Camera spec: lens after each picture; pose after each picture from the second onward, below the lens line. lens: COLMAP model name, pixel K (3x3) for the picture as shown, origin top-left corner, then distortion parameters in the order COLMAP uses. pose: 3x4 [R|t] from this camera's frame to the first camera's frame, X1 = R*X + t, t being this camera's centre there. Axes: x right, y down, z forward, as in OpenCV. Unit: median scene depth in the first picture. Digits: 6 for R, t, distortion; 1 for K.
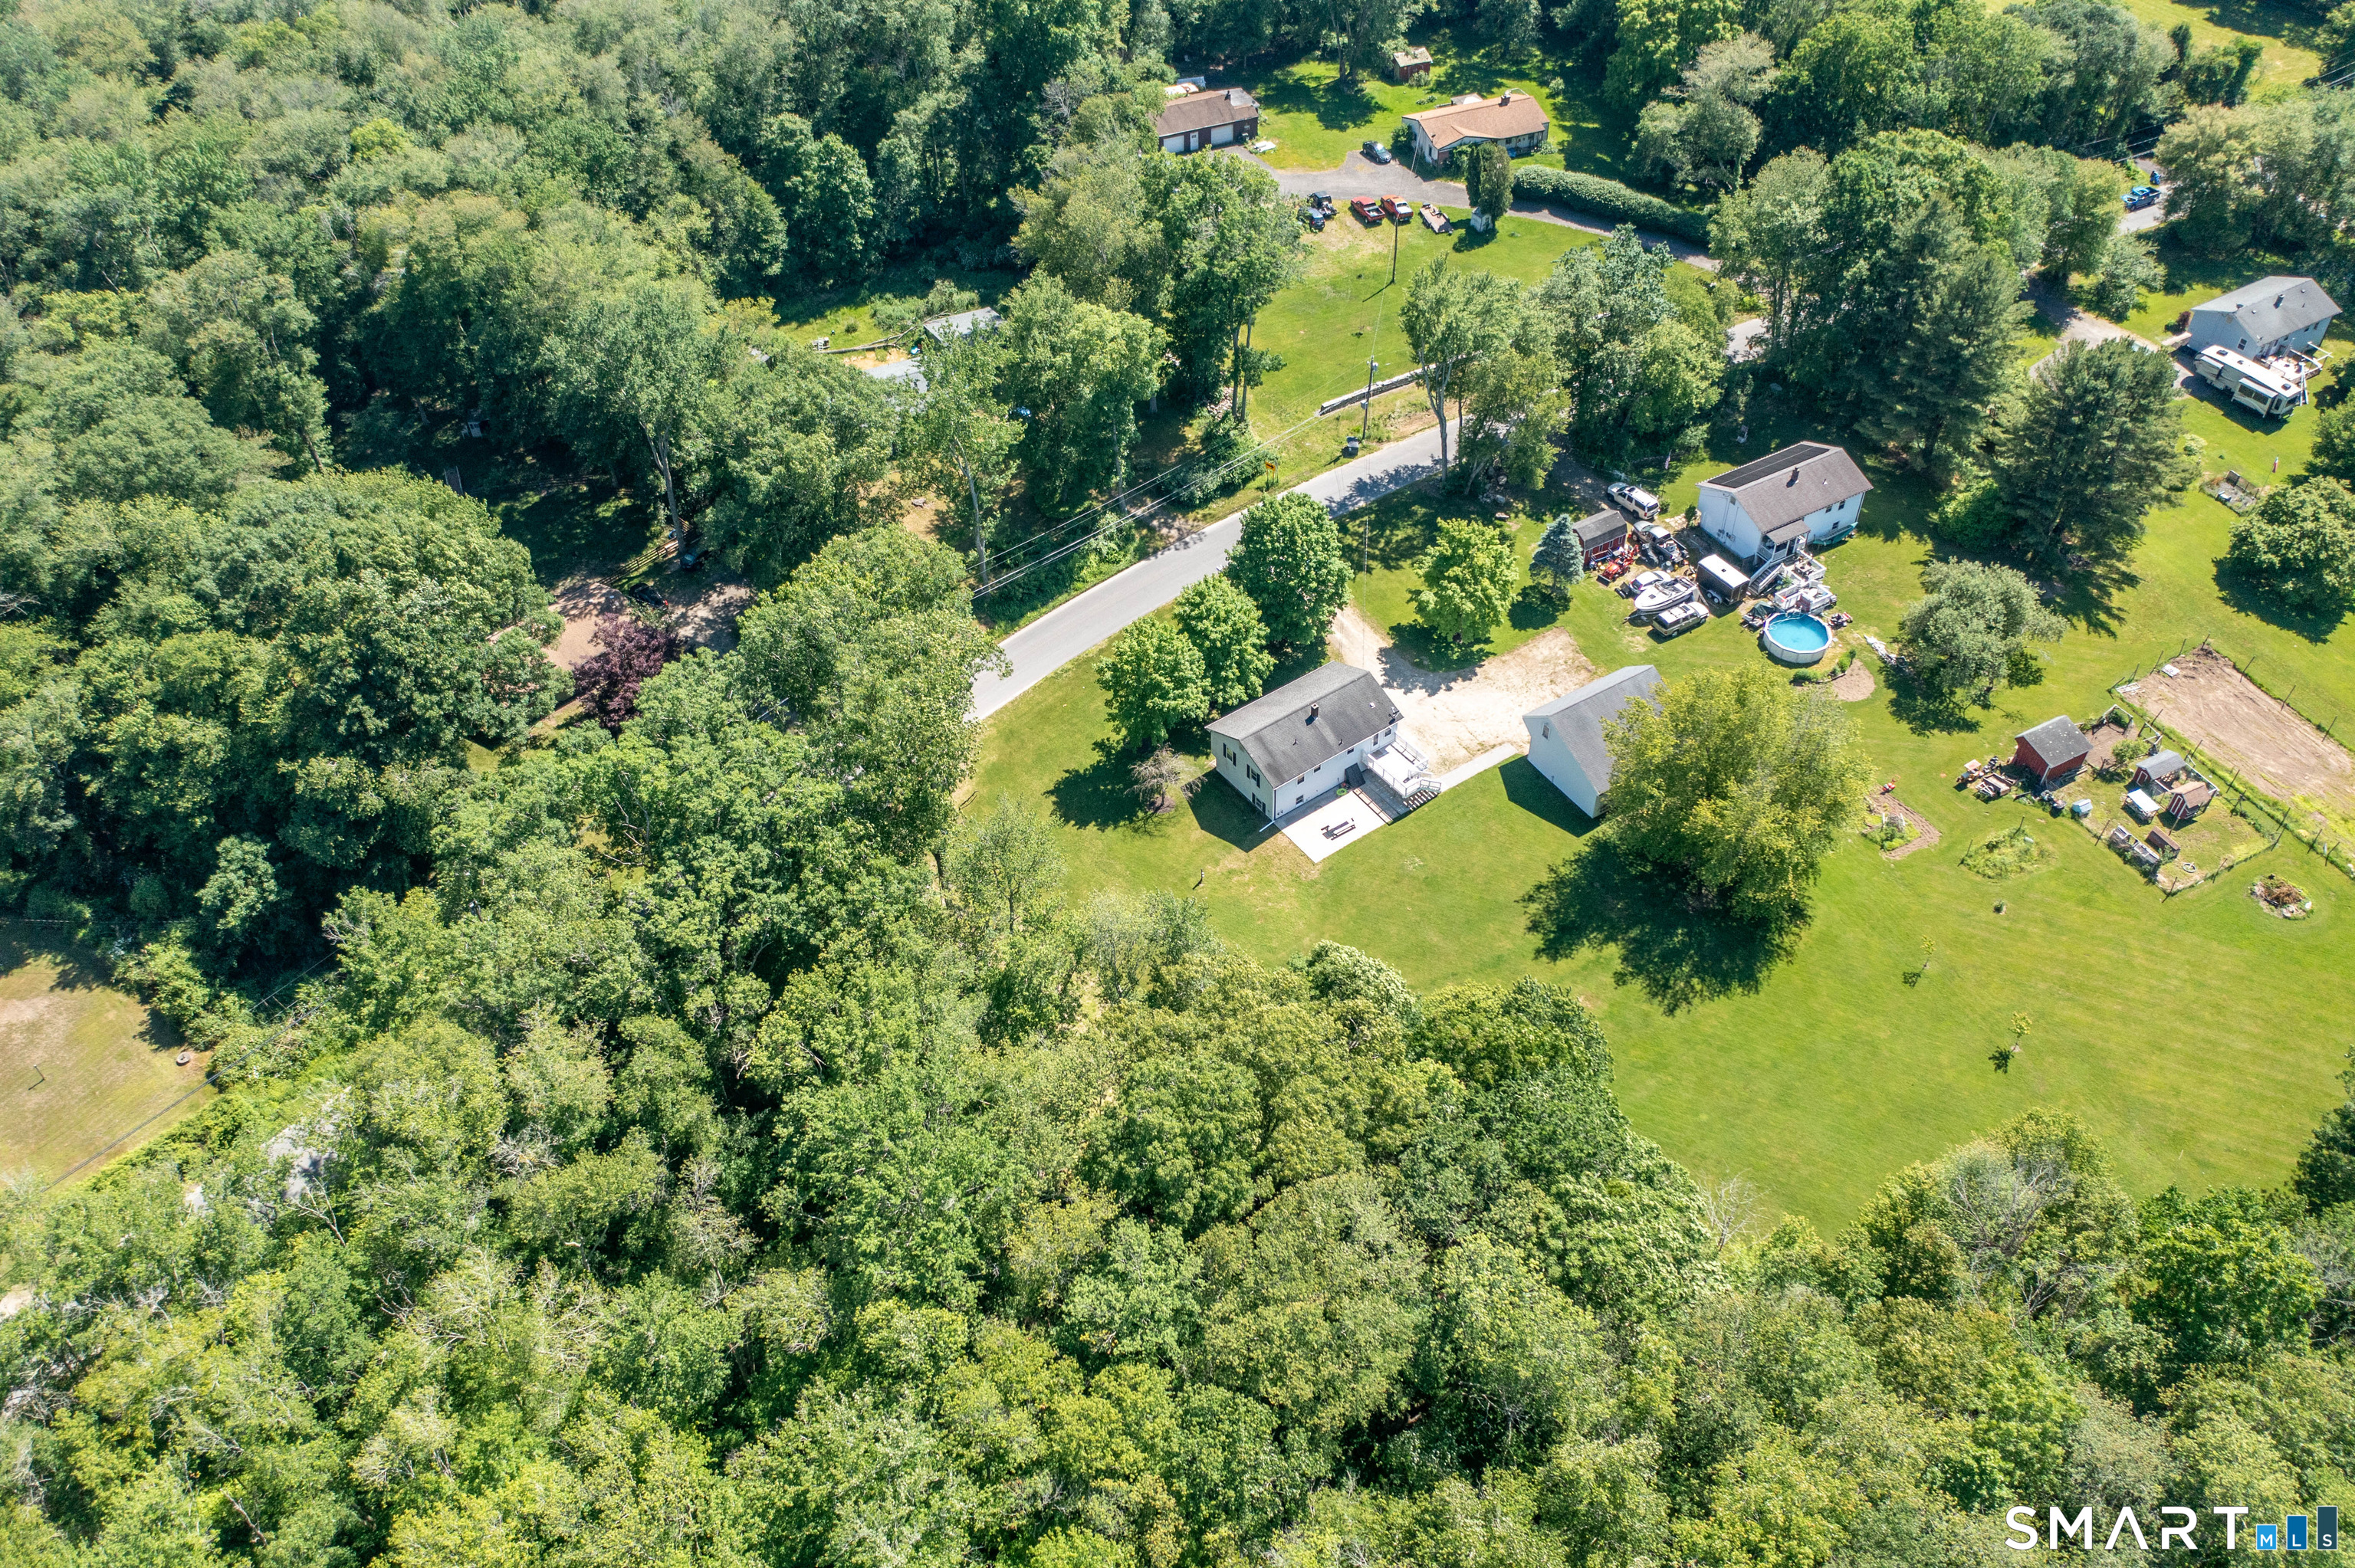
lens RADIAL K [[1854.0, 0, 1183.8], [0, 1854.0, 751.2], [0, 0, 1]] dist [-0.022819, -0.006203]
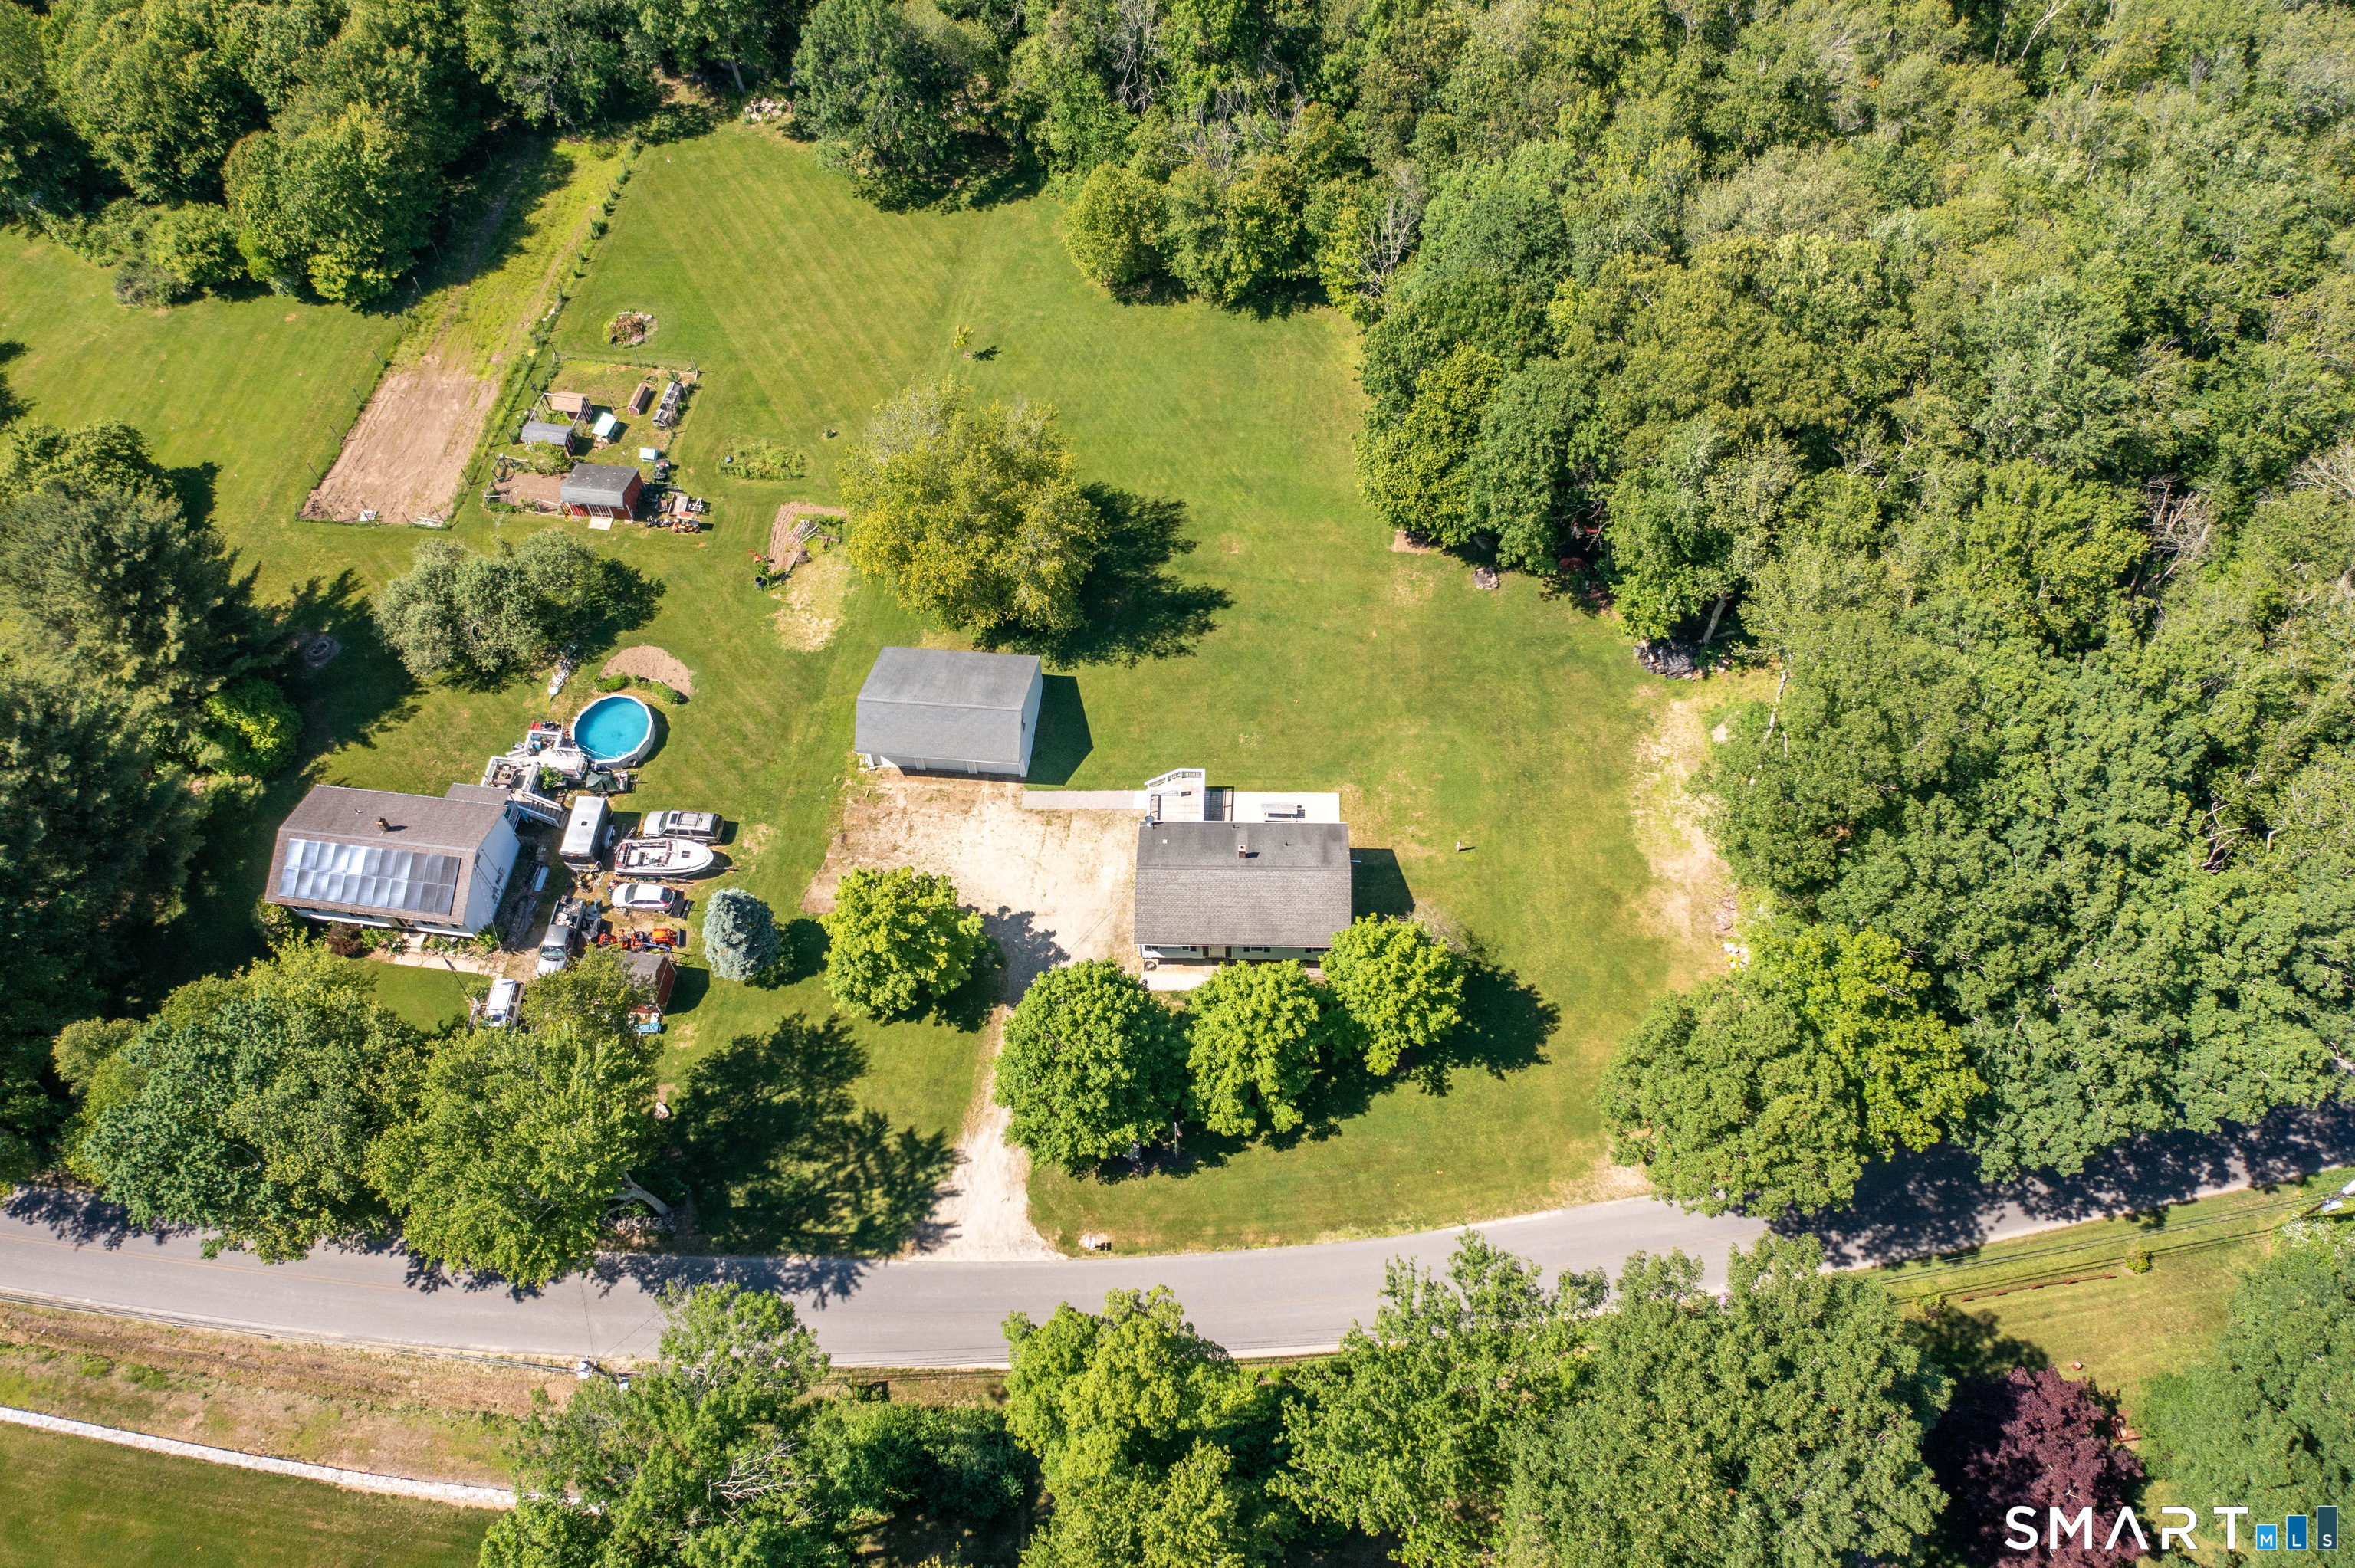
lens RADIAL K [[1869.6, 0, 1172.0], [0, 1869.6, 781.0], [0, 0, 1]] dist [-0.029398, 0.013927]
pose [[-0.789973, -0.490116, 0.368413, -0.172568], [0.454135, -0.064008, 0.888631, -0.694418], [-0.411951, 0.869304, 0.273143, 0.721831]]
